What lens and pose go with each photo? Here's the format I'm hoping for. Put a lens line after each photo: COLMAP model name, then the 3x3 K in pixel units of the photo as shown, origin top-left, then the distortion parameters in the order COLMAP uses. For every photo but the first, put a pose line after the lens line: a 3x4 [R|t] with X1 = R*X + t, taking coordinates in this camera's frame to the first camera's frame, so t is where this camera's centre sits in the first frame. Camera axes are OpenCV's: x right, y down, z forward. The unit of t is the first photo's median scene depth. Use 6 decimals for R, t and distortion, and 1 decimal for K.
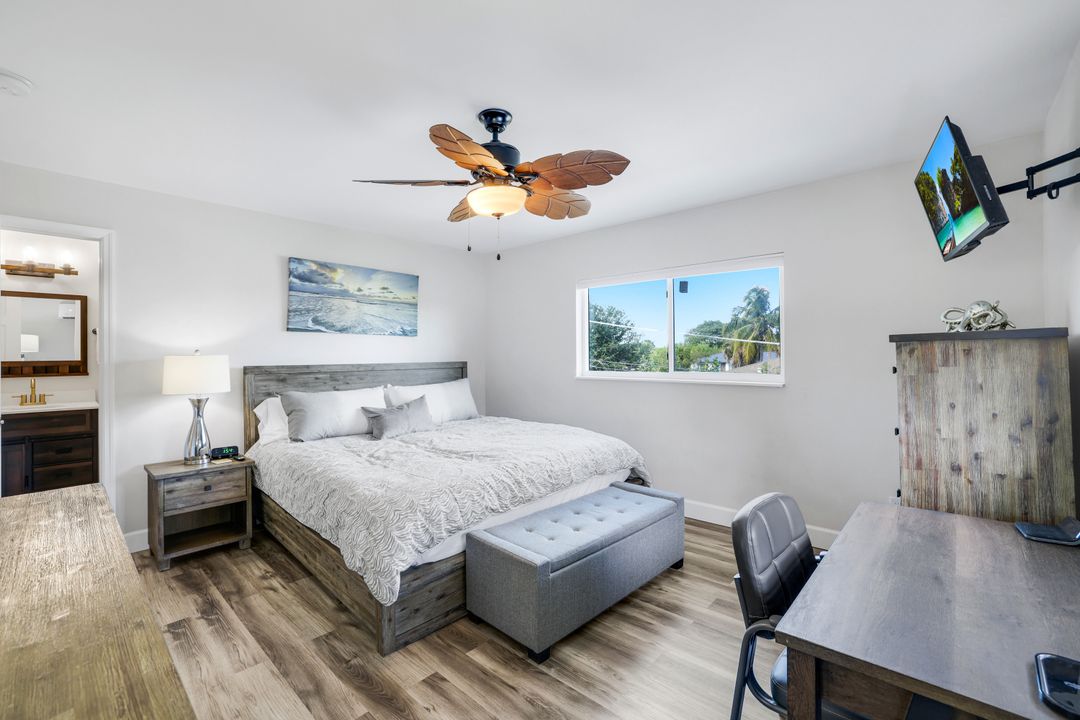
lens RADIAL K [[470.4, 0, 541.0], [0, 470.4, 354.0], [0, 0, 1]] dist [-0.034795, 0.014418]
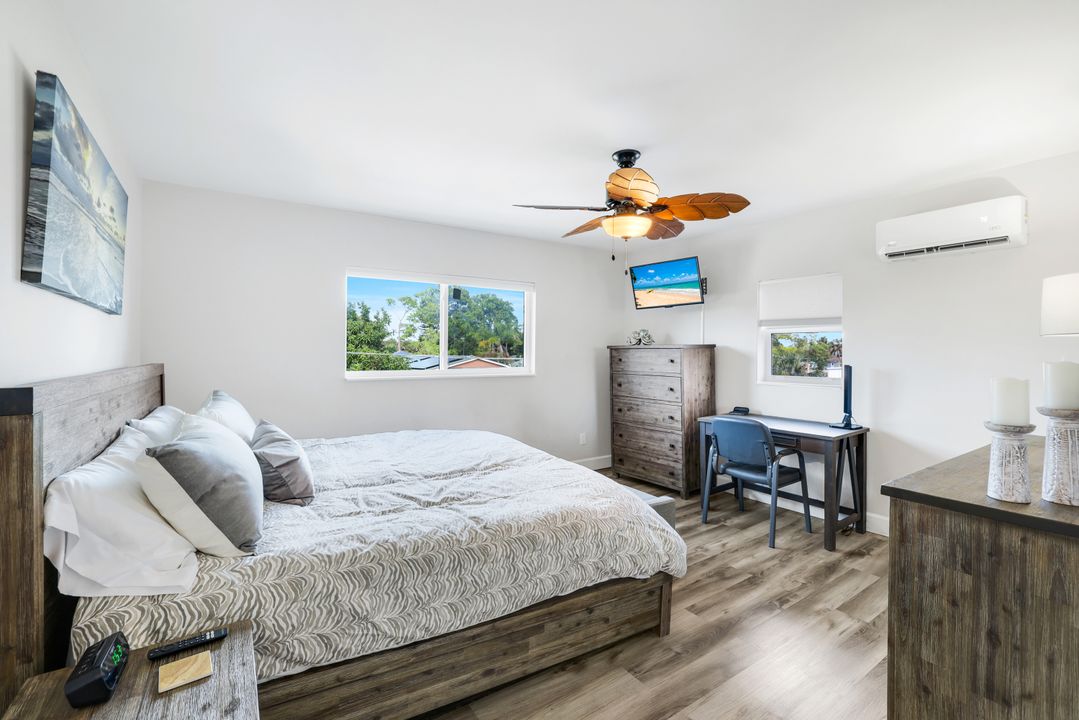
lens RADIAL K [[474.3, 0, 535.3], [0, 474.3, 350.9], [0, 0, 1]] dist [-0.016366, 0.000414]
pose [[0.227719, 0.007656, 0.973697, -1.090663], [-0.001331, 0.999971, -0.007551, 0.004413], [-0.973726, 0.000424, 0.227723, 0.776695]]
